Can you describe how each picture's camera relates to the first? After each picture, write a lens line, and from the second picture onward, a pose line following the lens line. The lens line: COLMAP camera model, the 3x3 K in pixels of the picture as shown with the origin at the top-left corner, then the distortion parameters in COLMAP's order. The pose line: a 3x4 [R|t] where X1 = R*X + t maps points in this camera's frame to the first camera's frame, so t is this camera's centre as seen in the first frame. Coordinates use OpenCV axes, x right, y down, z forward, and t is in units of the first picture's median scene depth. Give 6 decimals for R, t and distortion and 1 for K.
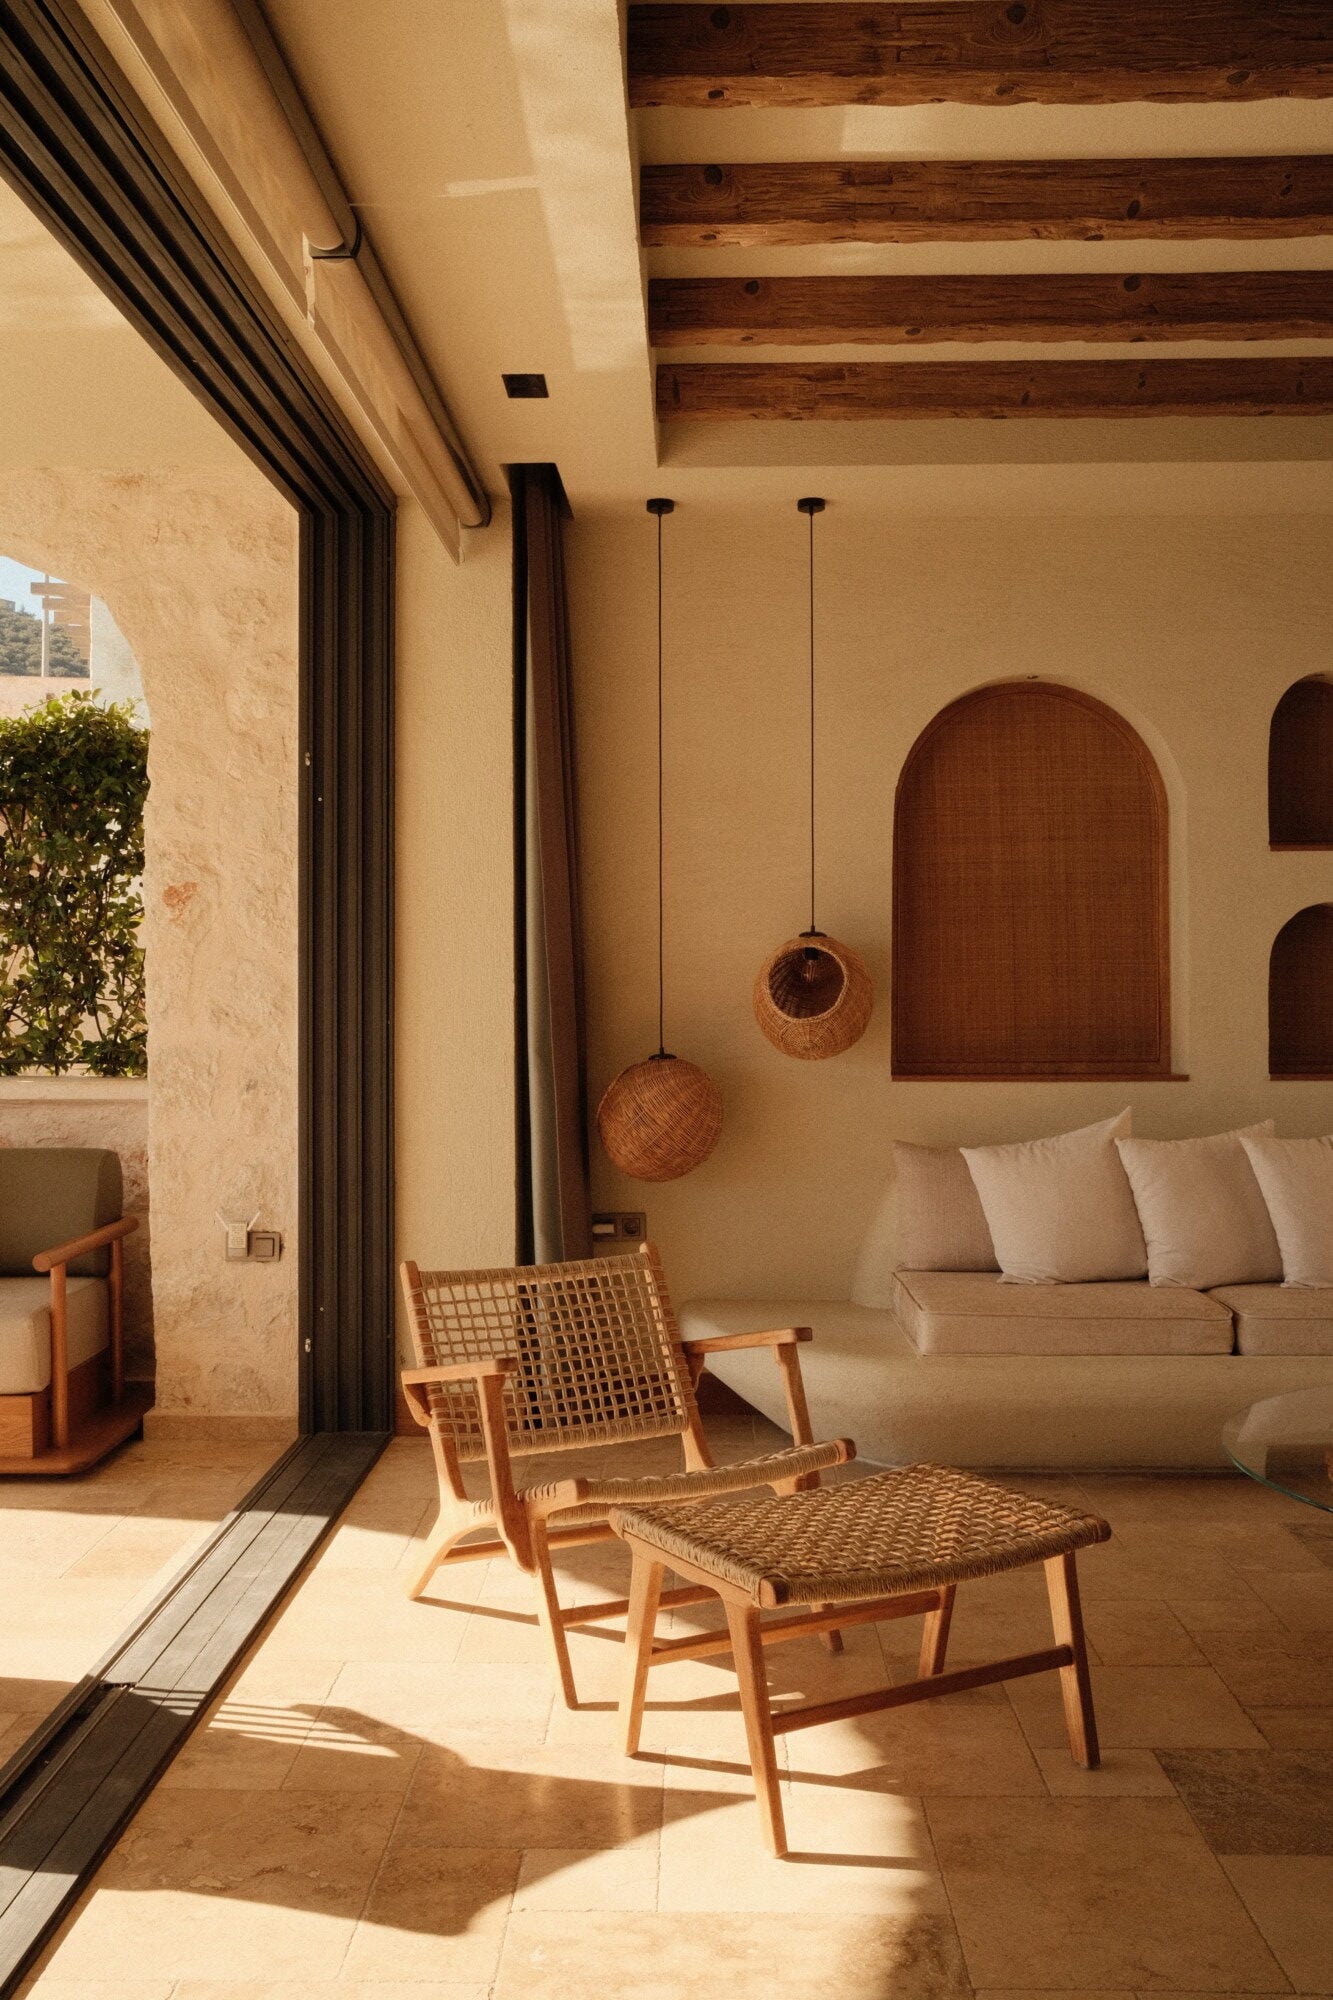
lens RADIAL K [[2019.7, 0, 658.5], [0, 2019.7, 986.6], [0, 0, 1]] dist [0.007908, 0.000000]
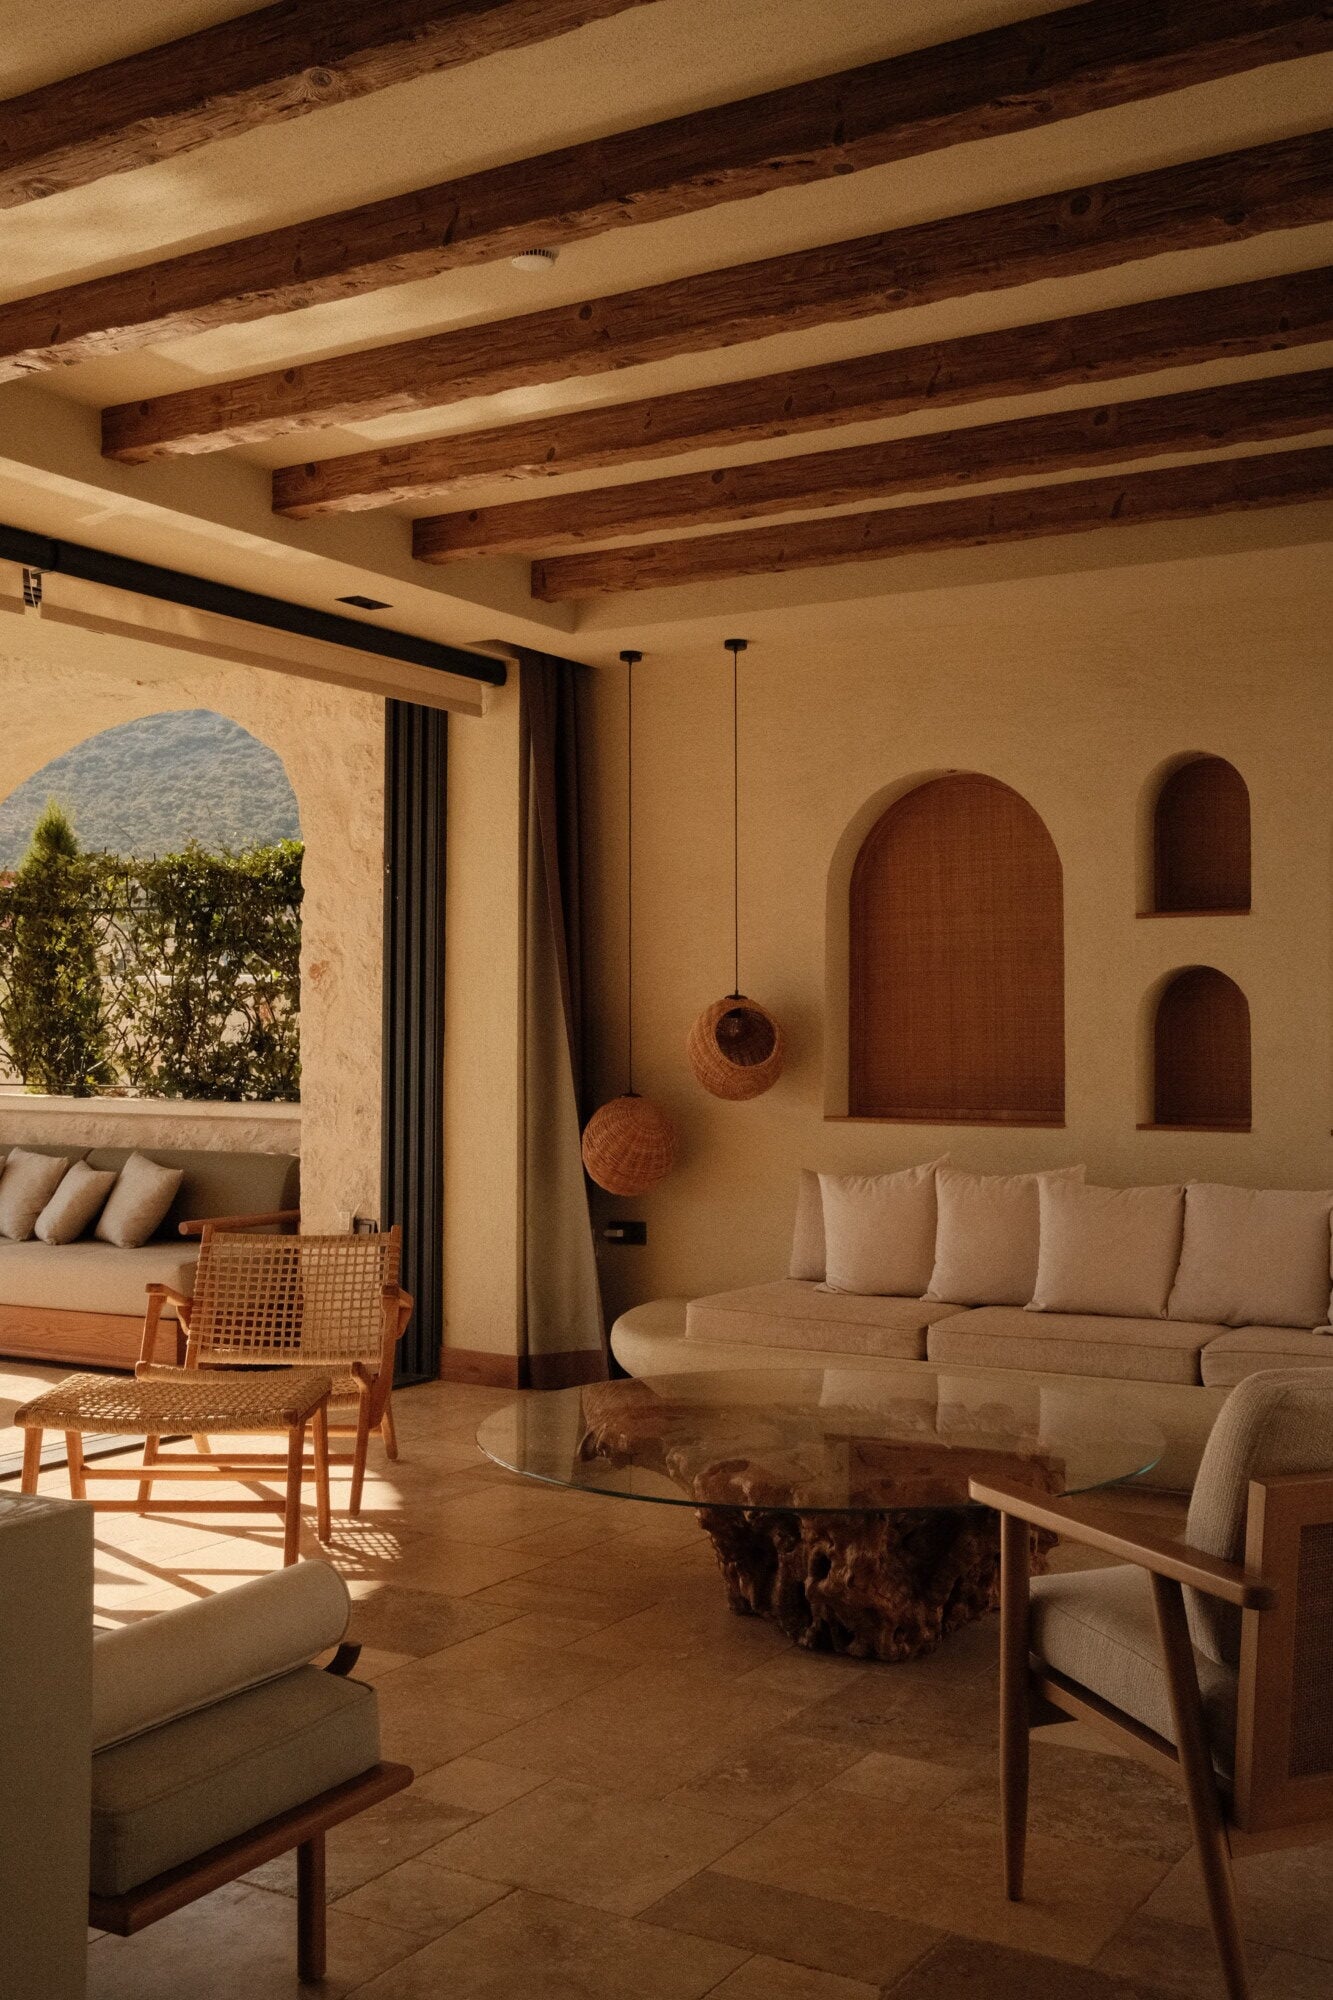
lens RADIAL K [[2019.7, 0, 657.3], [0, 2019.7, 991.3], [0, 0, 1]] dist [0.007908, 0.000000]
pose [[0.865528, -0.005322, -0.500833, 0.647878], [-0.006477, 0.999741, -0.021816, -0.002570], [0.500819, 0.022126, 0.865269, -0.071173]]
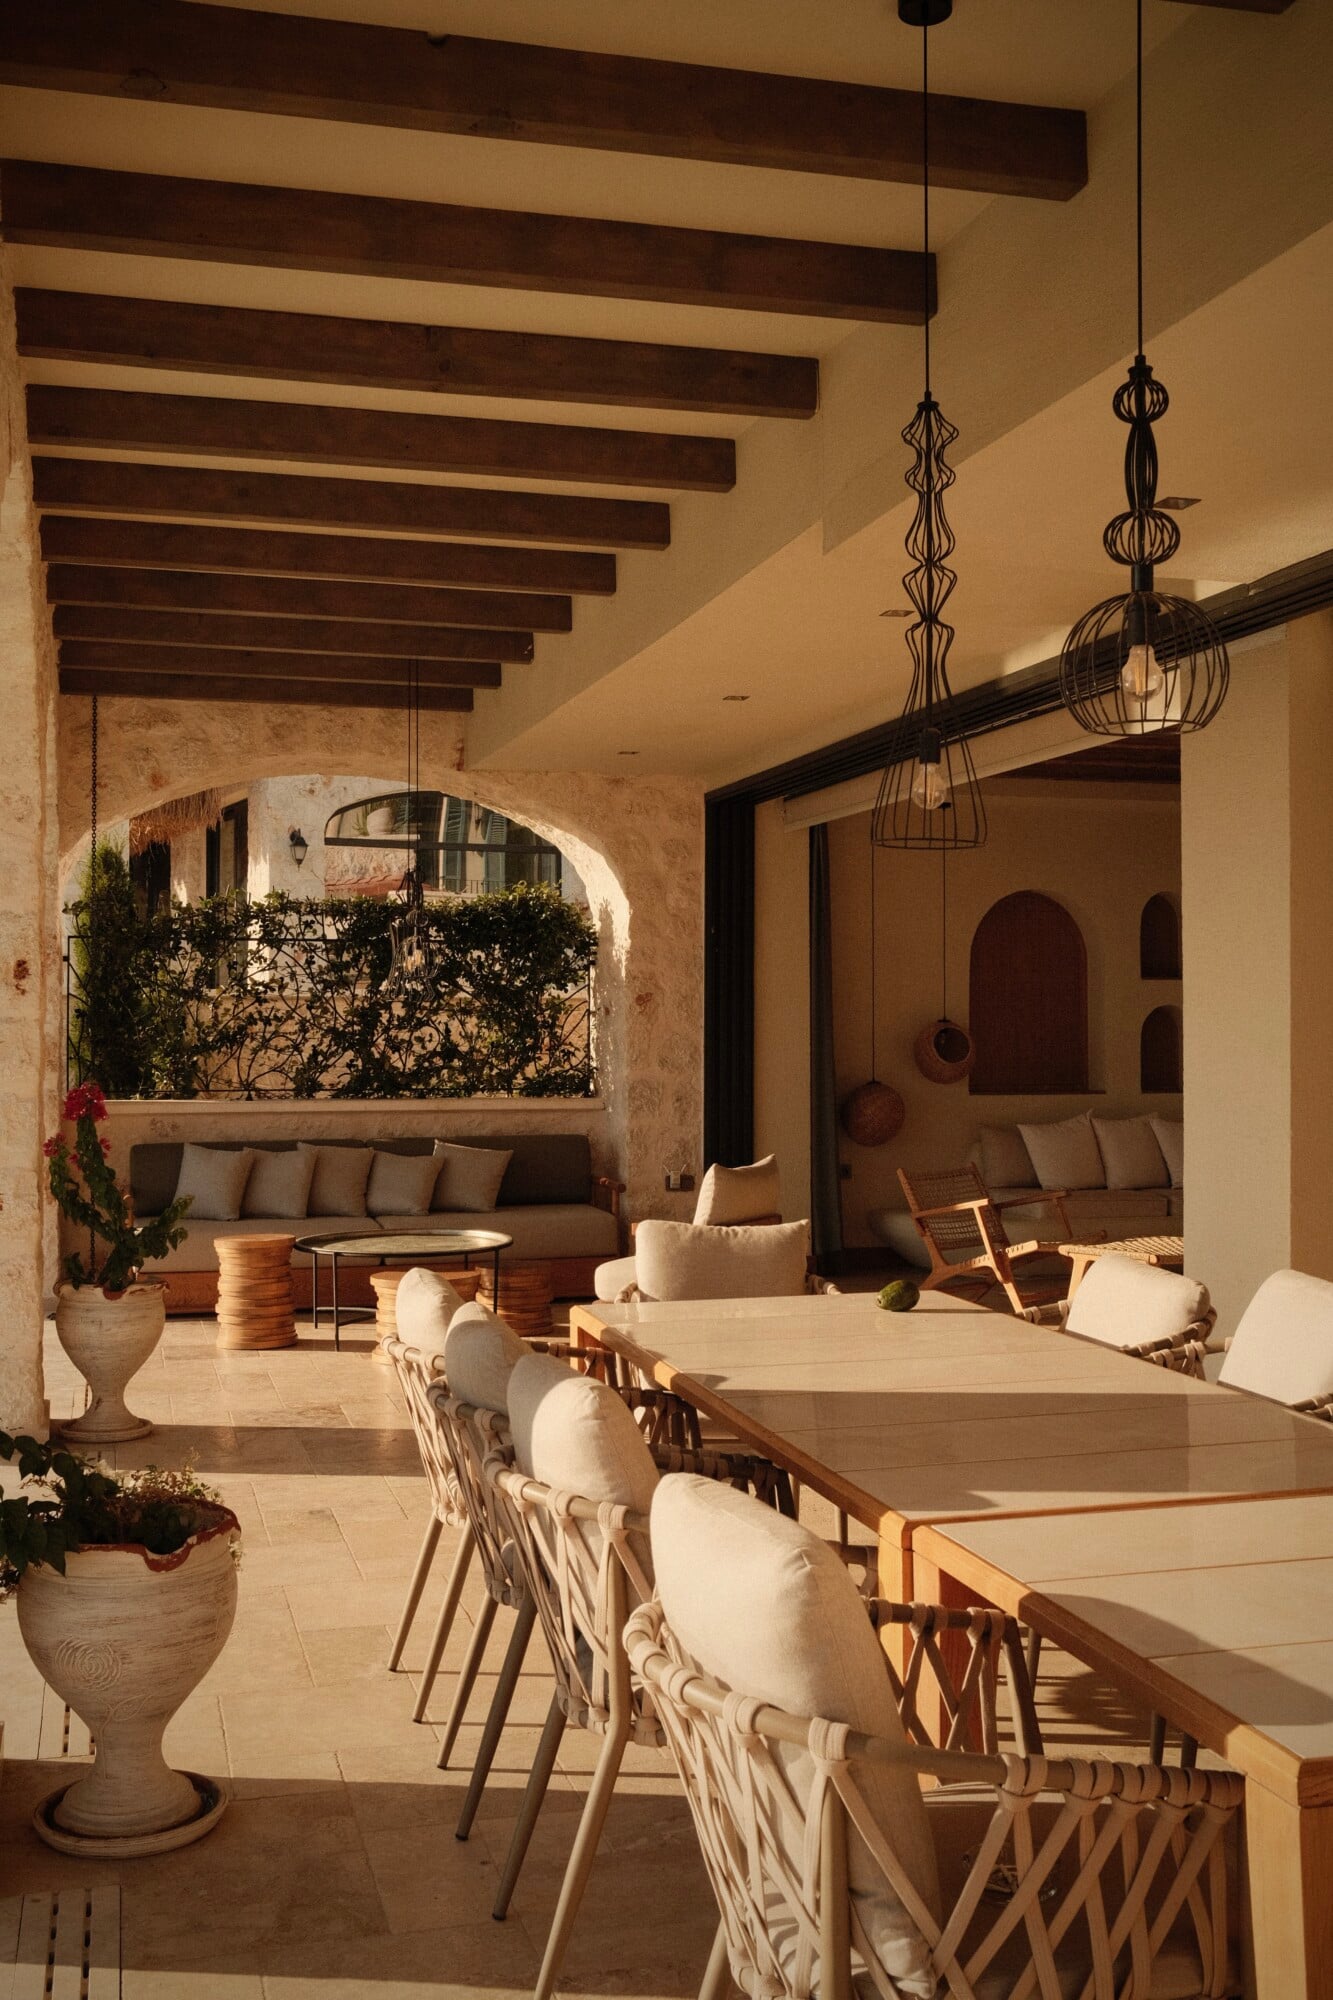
lens RADIAL K [[2019.7, 0, 674.7], [0, 2019.7, 1012.6], [0, 0, 1]] dist [0.007908, 0.000000]
pose [[0.957187, 0.004756, 0.289432, -0.759975], [-0.001908, 0.999947, -0.010121, -0.013512], [-0.289465, 0.009135, 0.957145, -0.832421]]
